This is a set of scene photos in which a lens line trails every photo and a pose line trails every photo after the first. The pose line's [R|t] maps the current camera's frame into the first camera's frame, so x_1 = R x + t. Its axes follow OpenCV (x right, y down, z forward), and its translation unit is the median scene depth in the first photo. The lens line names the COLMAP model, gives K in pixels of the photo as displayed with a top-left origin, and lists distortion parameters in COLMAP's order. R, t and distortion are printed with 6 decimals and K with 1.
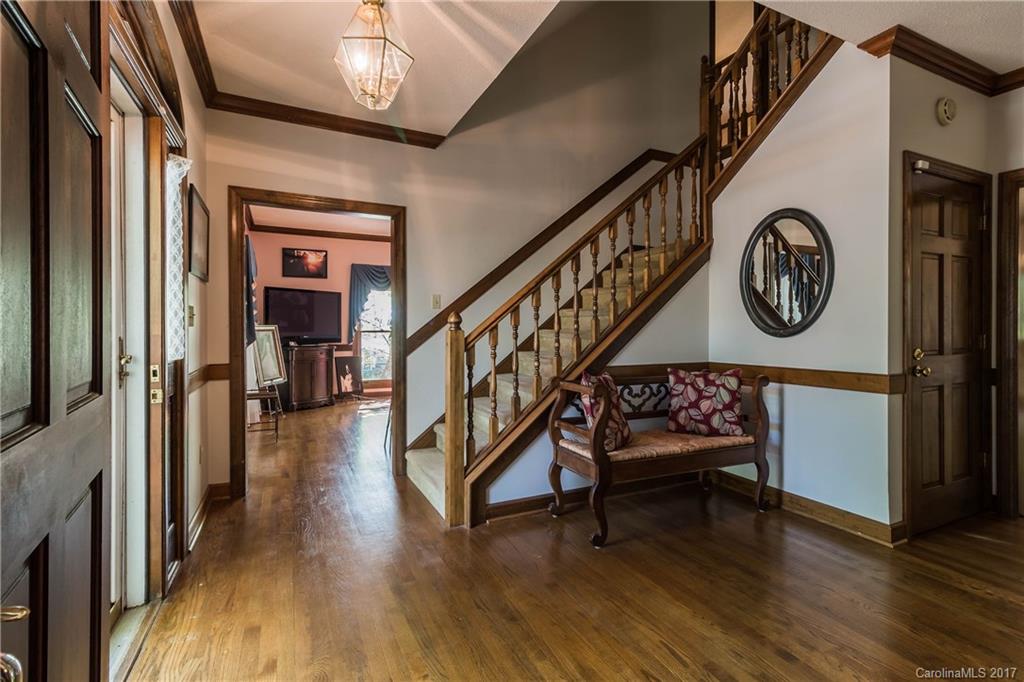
lens RADIAL K [[475.5, 0, 512.3], [0, 475.5, 328.1], [0, 0, 1]] dist [0.001202, 0.000050]
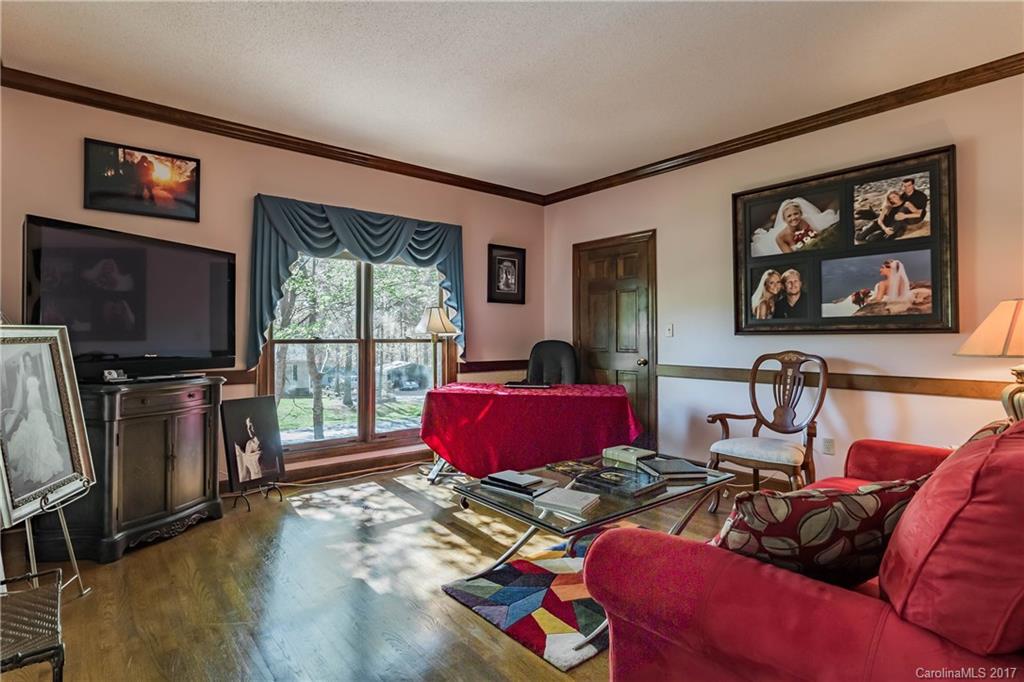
lens RADIAL K [[531.9, 0, 509.6], [0, 531.9, 322.4], [0, 0, 1]] dist [-0.004449, -0.000873]
pose [[0.970500, 0.004836, 0.241052, -0.232380], [0.001142, 0.999695, -0.024652, 0.001838], [-0.241098, 0.024200, 0.970199, 0.463425]]
